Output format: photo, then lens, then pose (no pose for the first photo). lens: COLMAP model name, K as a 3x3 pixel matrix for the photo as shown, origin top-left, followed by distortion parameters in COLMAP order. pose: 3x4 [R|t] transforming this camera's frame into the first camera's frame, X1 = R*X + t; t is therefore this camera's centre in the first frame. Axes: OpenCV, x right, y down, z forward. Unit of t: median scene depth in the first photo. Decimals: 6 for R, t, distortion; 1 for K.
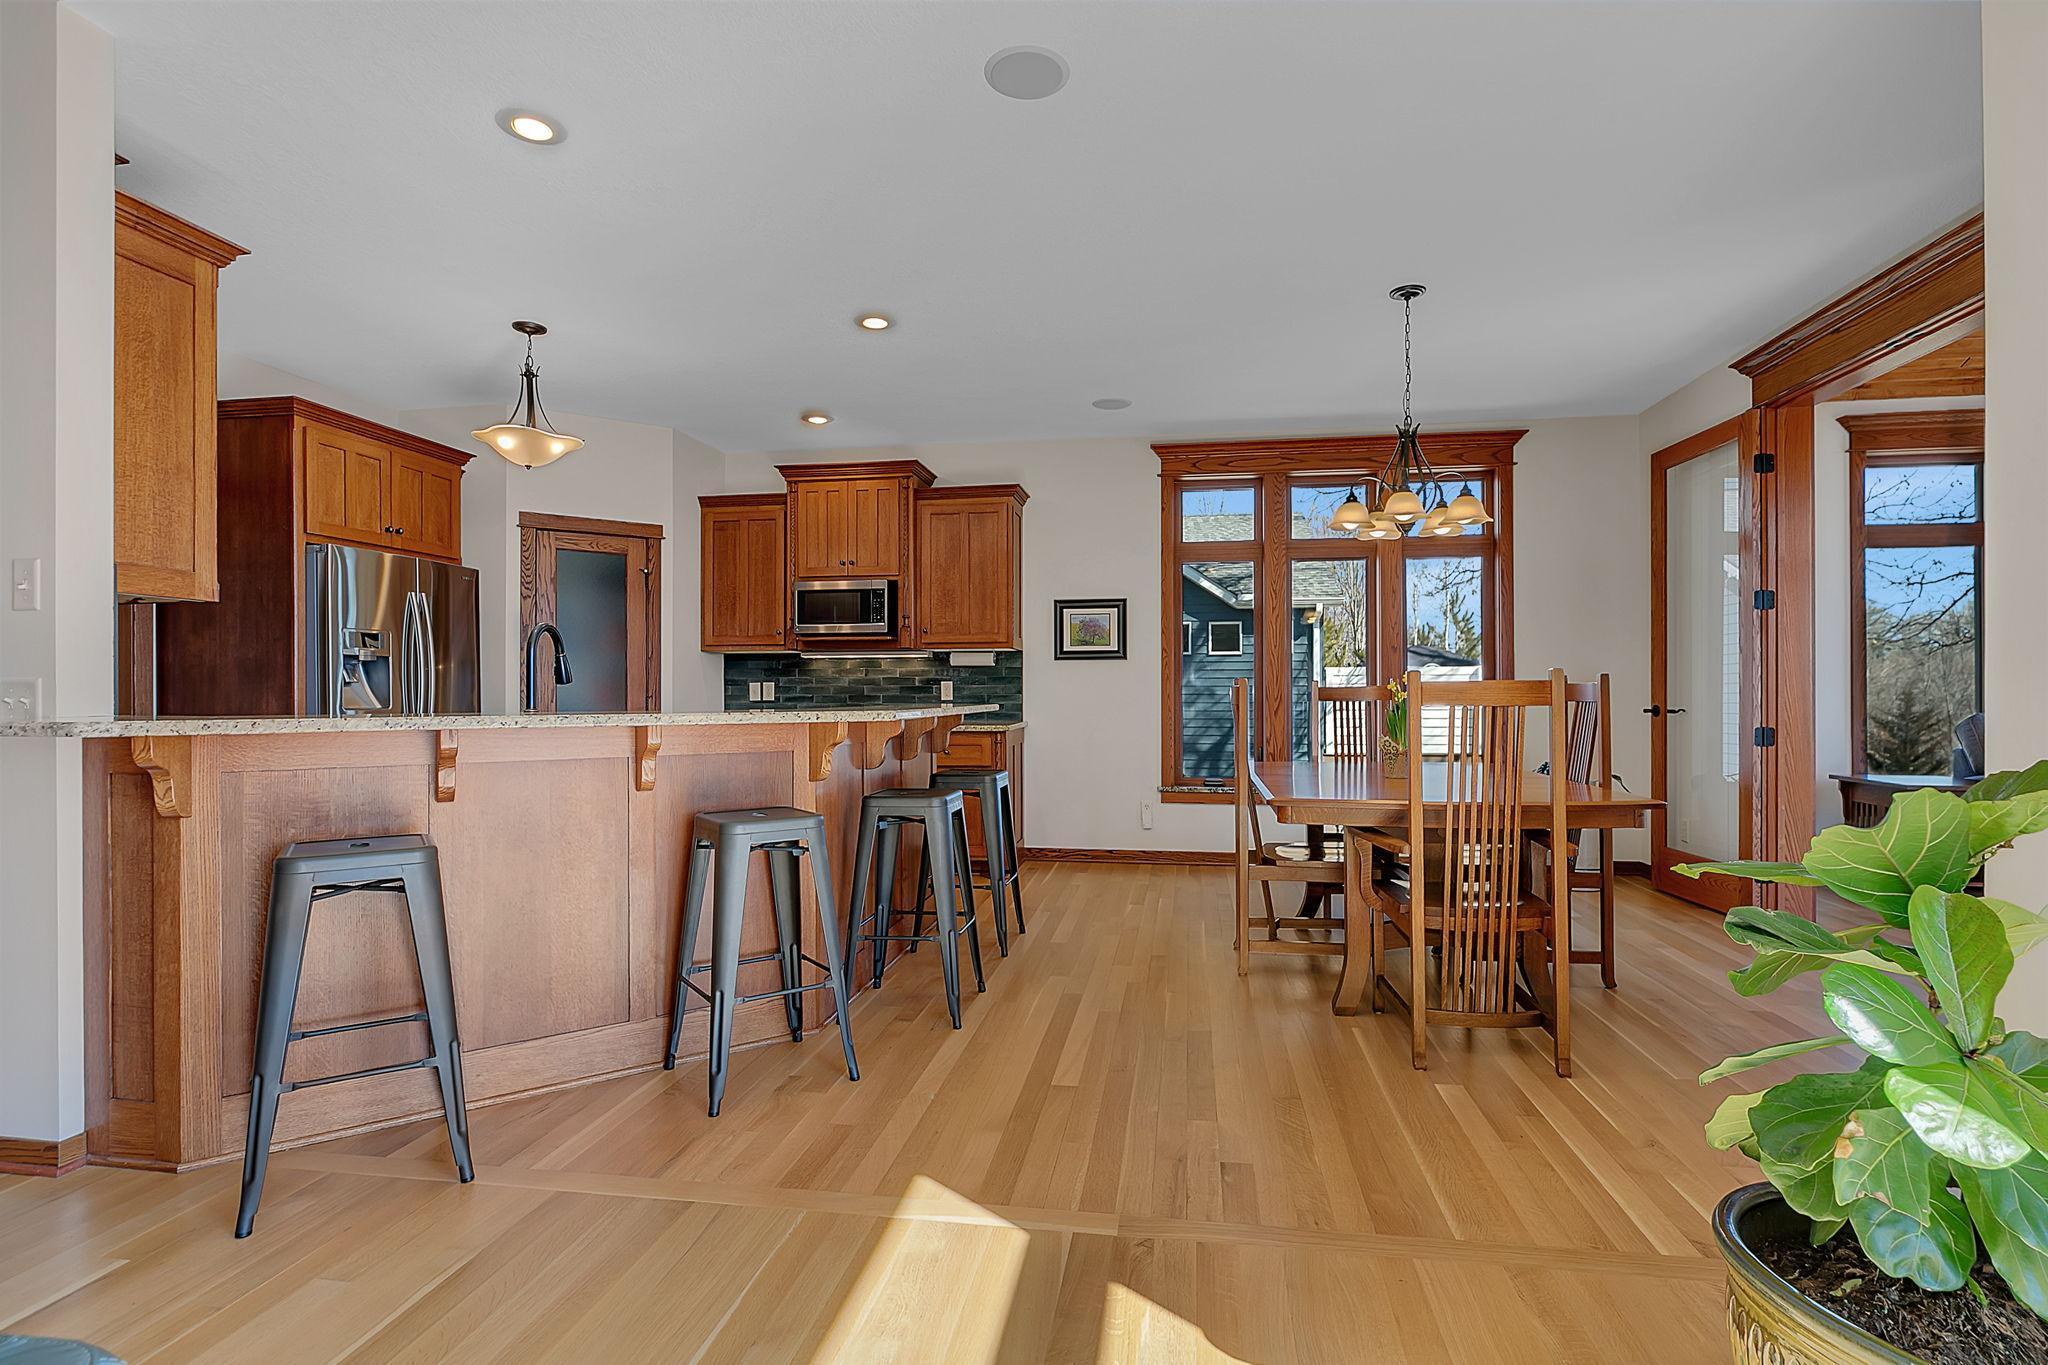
lens RADIAL K [[972.2, 0, 1051.7], [0, 972.2, 698.3], [0, 0, 1]] dist [-0.018332, 0.000306]
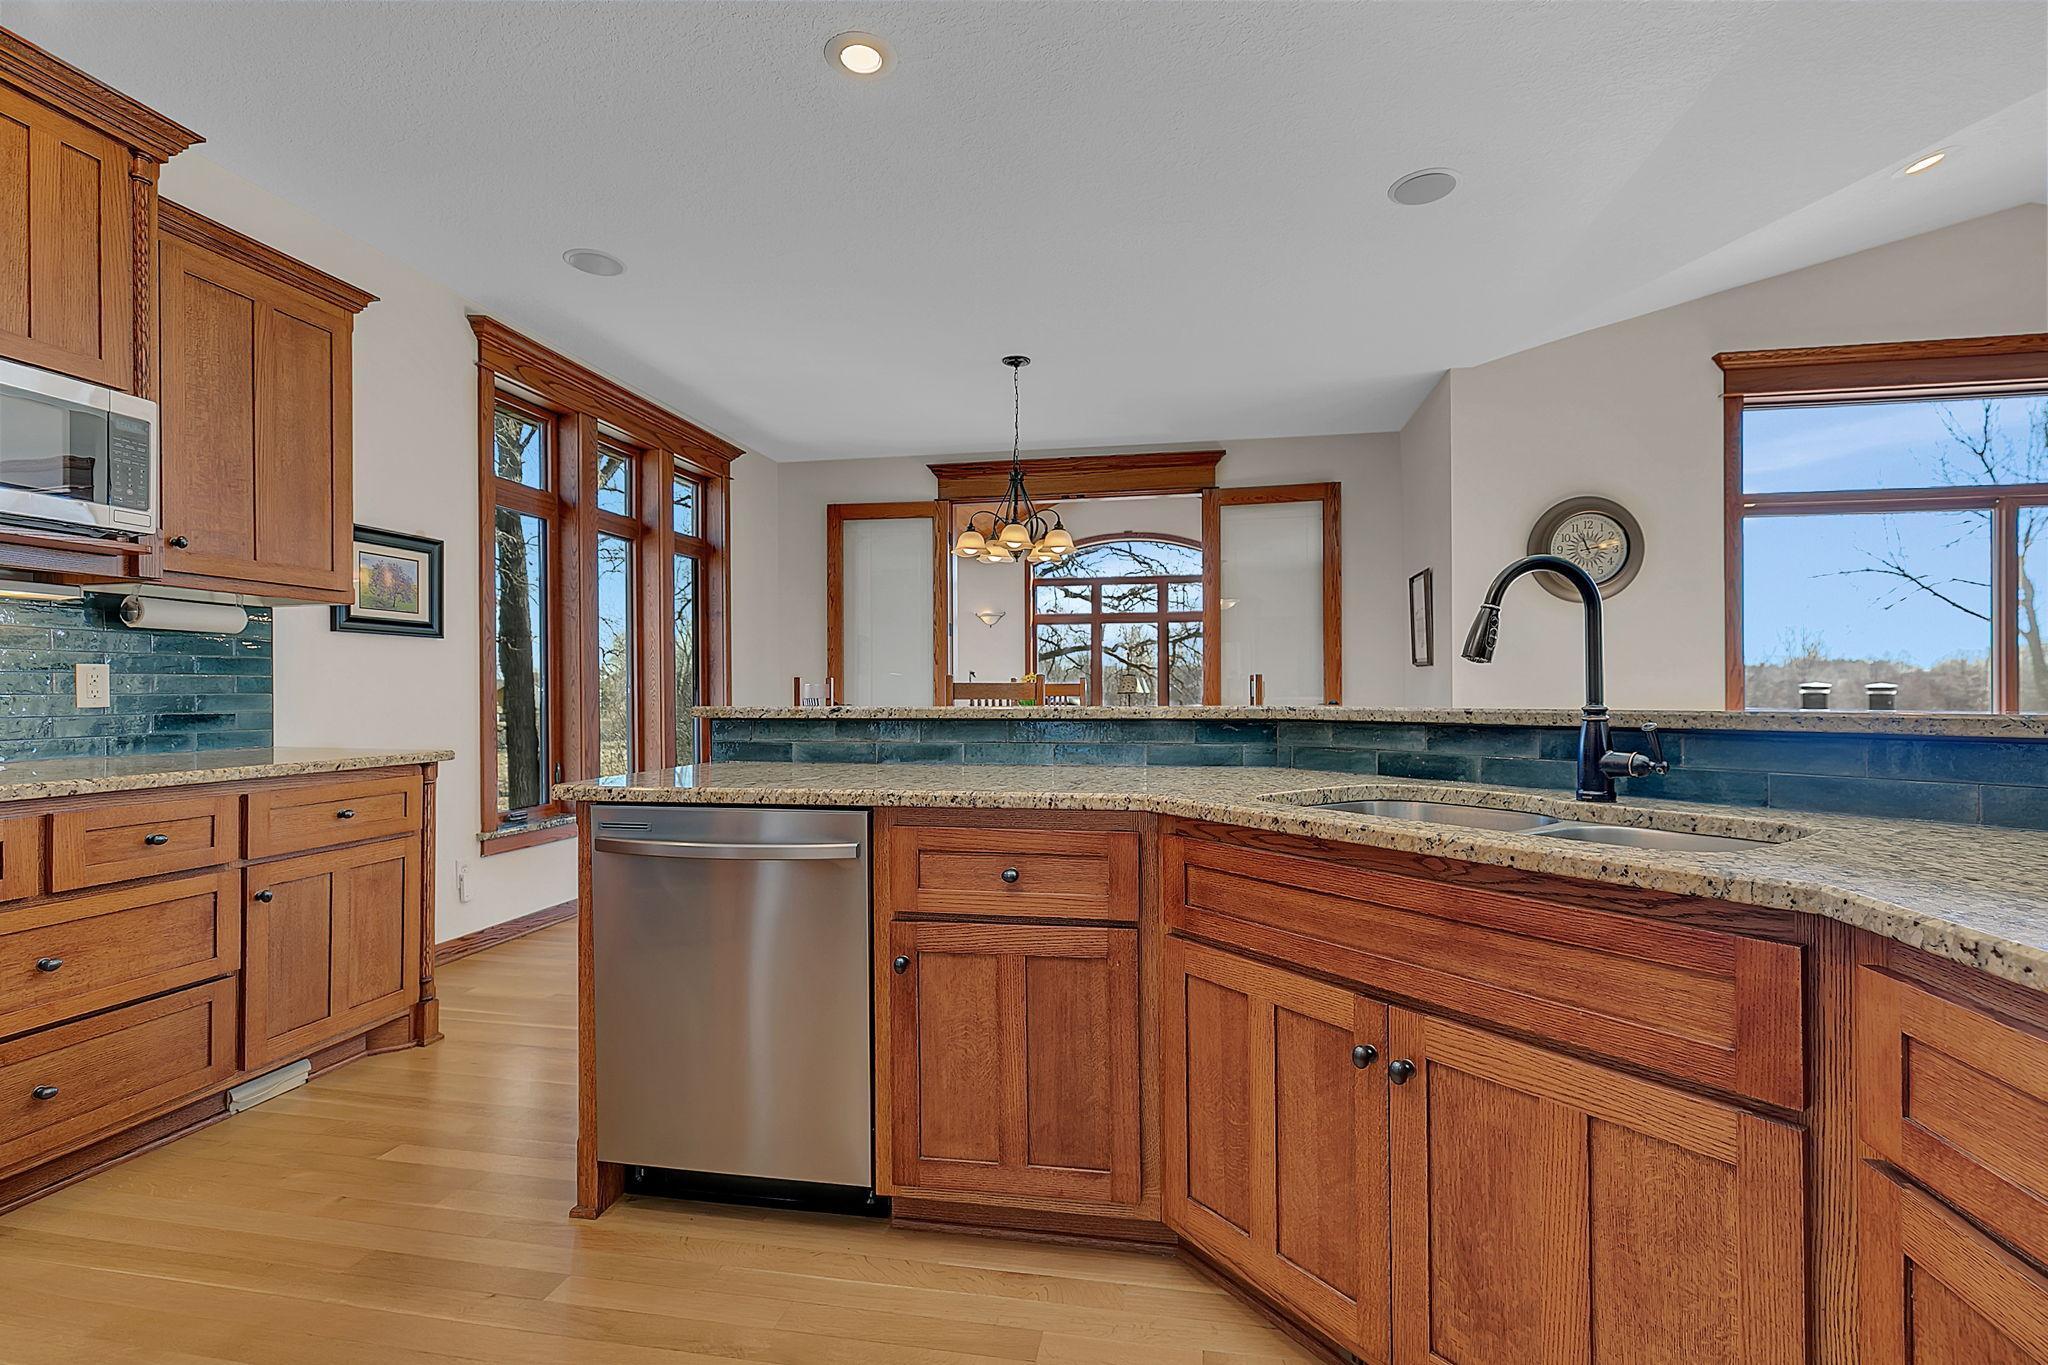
lens RADIAL K [[934.5, 0, 1035.7], [0, 934.5, 690.6], [0, 0, 1]] dist [0.003648, 0.000265]
pose [[0.038651, 0.004582, 0.999242, -0.523541], [0.009699, 0.999941, -0.004960, 0.000496], [-0.999206, 0.009883, 0.038604, 0.609443]]
